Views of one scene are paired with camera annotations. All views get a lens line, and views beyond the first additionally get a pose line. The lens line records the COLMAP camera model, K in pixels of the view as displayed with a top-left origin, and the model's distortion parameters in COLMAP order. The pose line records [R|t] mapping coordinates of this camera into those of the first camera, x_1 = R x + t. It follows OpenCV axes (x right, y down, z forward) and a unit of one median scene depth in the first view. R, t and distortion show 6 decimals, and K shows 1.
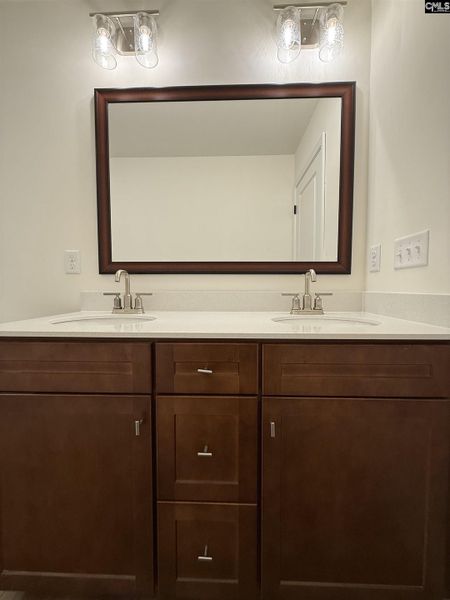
lens RADIAL K [[242.3, 0, 225.1], [0, 242.3, 296.8], [0, 0, 1]] dist [0.001795, 0.000737]
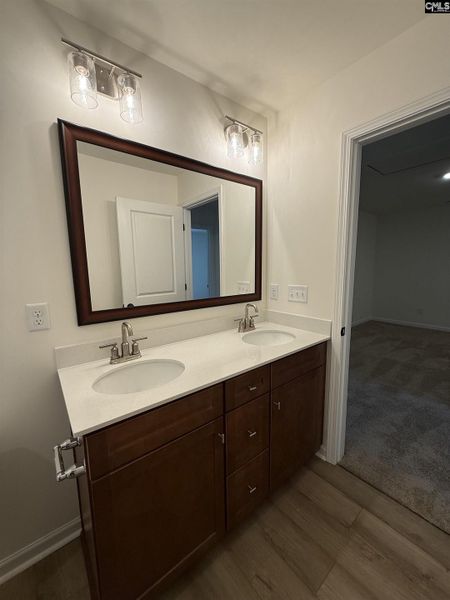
lens RADIAL K [[242.3, 0, 228.3], [0, 242.3, 295.4], [0, 0, 1]] dist [0.001795, 0.000737]
pose [[0.757010, -0.089896, 0.647190, -0.716966], [0.035881, 0.994715, 0.096198, -0.297260], [-0.652417, -0.049601, 0.756235, -0.086872]]
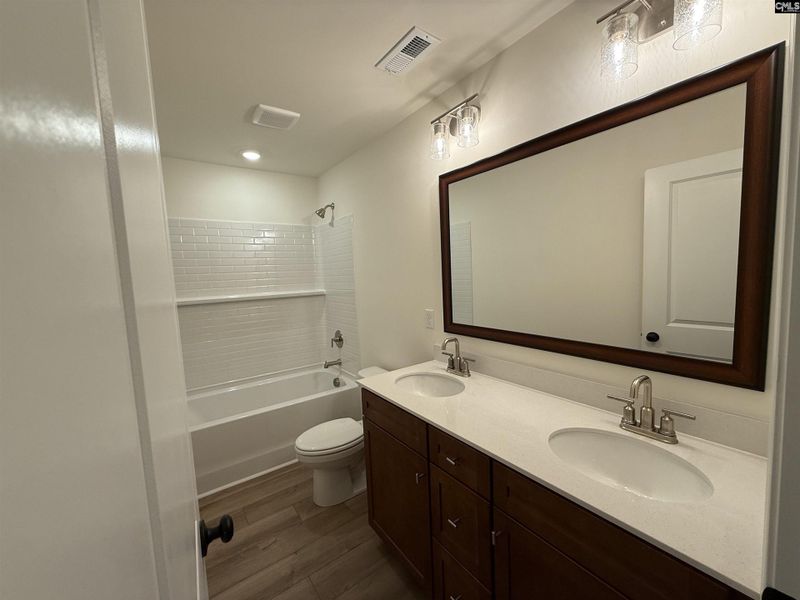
lens RADIAL K [[323.0, 0, 397.4], [0, 323.0, 295.9], [0, 0, 1]] dist [0.001795, 0.000737]
pose [[0.608688, 0.037418, -0.792527, 0.607760], [0.012056, 0.998336, 0.056394, -0.381221], [0.793318, -0.043882, 0.607223, -0.130974]]
